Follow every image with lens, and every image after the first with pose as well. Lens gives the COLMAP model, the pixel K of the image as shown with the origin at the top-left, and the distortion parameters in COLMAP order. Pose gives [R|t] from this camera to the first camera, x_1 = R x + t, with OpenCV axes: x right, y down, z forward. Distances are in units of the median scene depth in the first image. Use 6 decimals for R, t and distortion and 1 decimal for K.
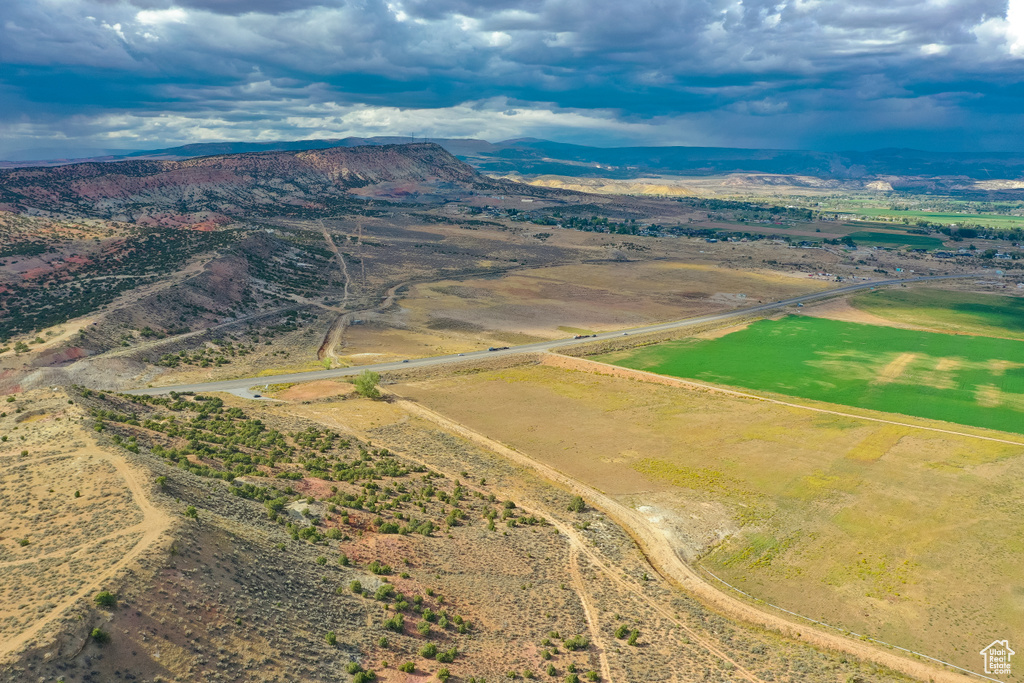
lens RADIAL K [[815.9, 0, 507.3], [0, 815.9, 337.2], [0, 0, 1]] dist [0.004364, -0.009673]
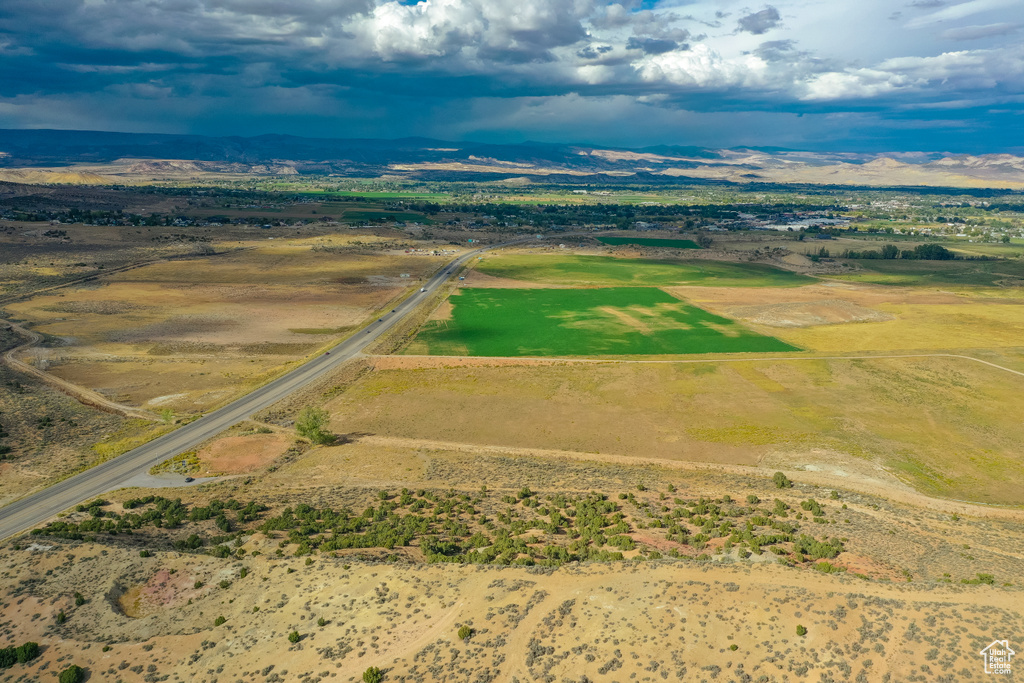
lens RADIAL K [[815.9, 0, 514.3], [0, 815.9, 345.5], [0, 0, 1]] dist [0.004364, -0.009673]
pose [[0.753206, -0.155061, 0.639247, -0.118423], [0.138590, 0.987413, 0.076218, -0.011302], [-0.643019, 0.031185, 0.765215, 0.073803]]
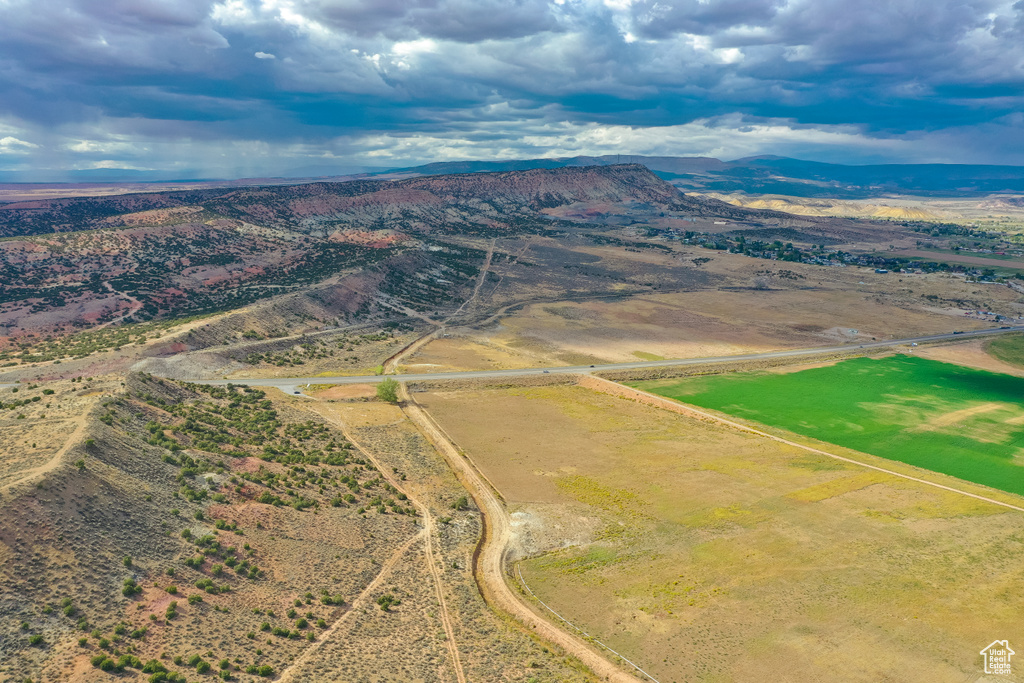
lens RADIAL K [[815.9, 0, 503.4], [0, 815.9, 335.4], [0, 0, 1]] dist [0.004364, -0.009673]
pose [[0.959186, 0.056966, -0.276977, 0.071561], [-0.063087, 0.997920, -0.013231, -0.003400], [0.275648, 0.030165, 0.960785, -0.016000]]
